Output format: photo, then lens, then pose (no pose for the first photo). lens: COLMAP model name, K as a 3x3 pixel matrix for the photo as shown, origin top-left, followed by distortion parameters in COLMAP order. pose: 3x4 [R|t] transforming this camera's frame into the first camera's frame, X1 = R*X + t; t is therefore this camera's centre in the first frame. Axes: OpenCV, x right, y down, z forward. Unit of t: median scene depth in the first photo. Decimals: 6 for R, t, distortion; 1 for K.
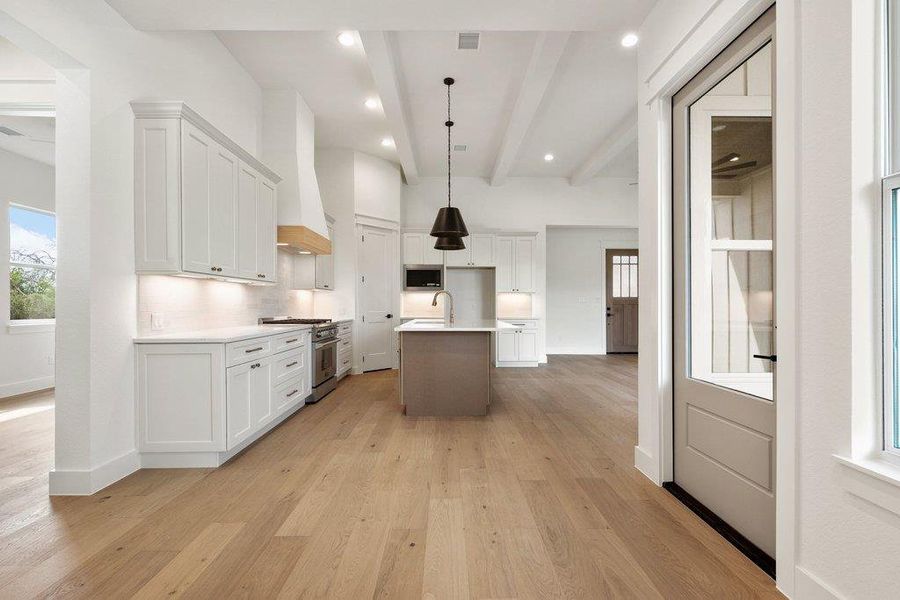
lens RADIAL K [[409.1, 0, 457.7], [0, 409.1, 305.4], [0, 0, 1]] dist [-0.001214, -0.000166]
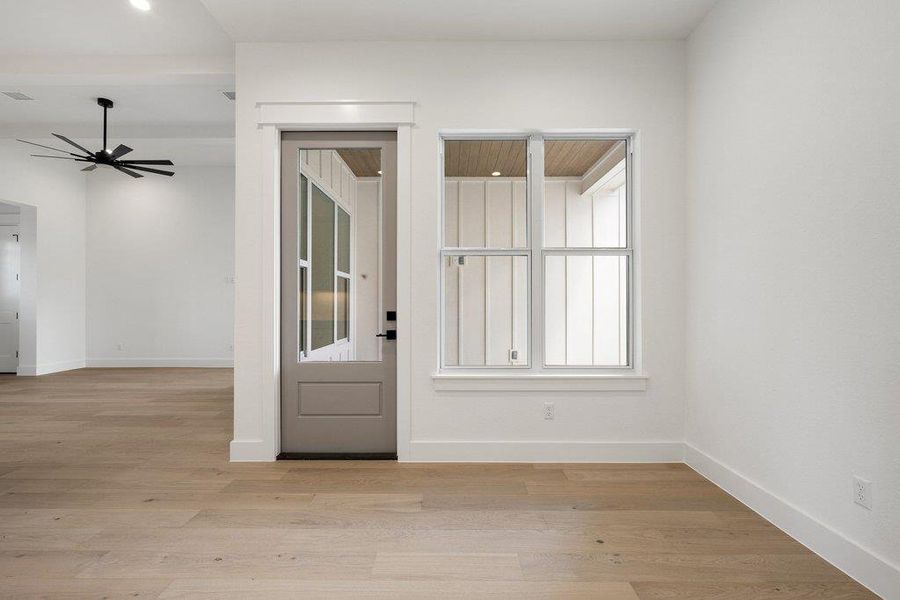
lens RADIAL K [[391.5, 0, 443.5], [0, 391.5, 300.3], [0, 0, 1]] dist [0.000427, 0.000156]
pose [[0.044486, 0.006236, 0.998991, -0.199890], [-0.001847, 0.999979, -0.006160, -0.006771], [-0.999008, -0.001571, 0.044497, 0.145655]]
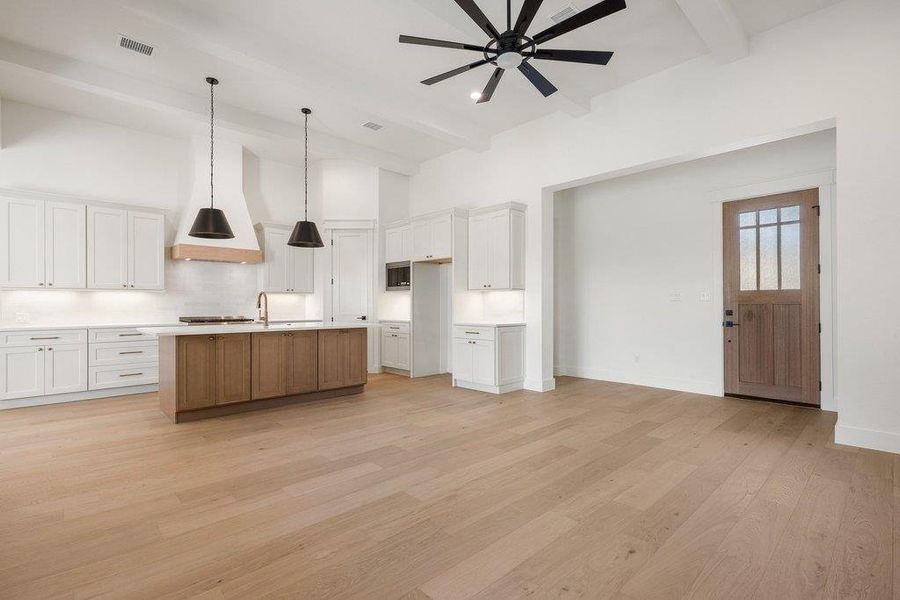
lens RADIAL K [[418.6, 0, 446.6], [0, 418.6, 303.2], [0, 0, 1]] dist [-0.003943, 0.000367]
pose [[0.668456, -0.004338, -0.743739, 0.688766], [0.003050, 0.999991, -0.003091, -0.004751], [0.743745, -0.000203, 0.668463, 0.461927]]
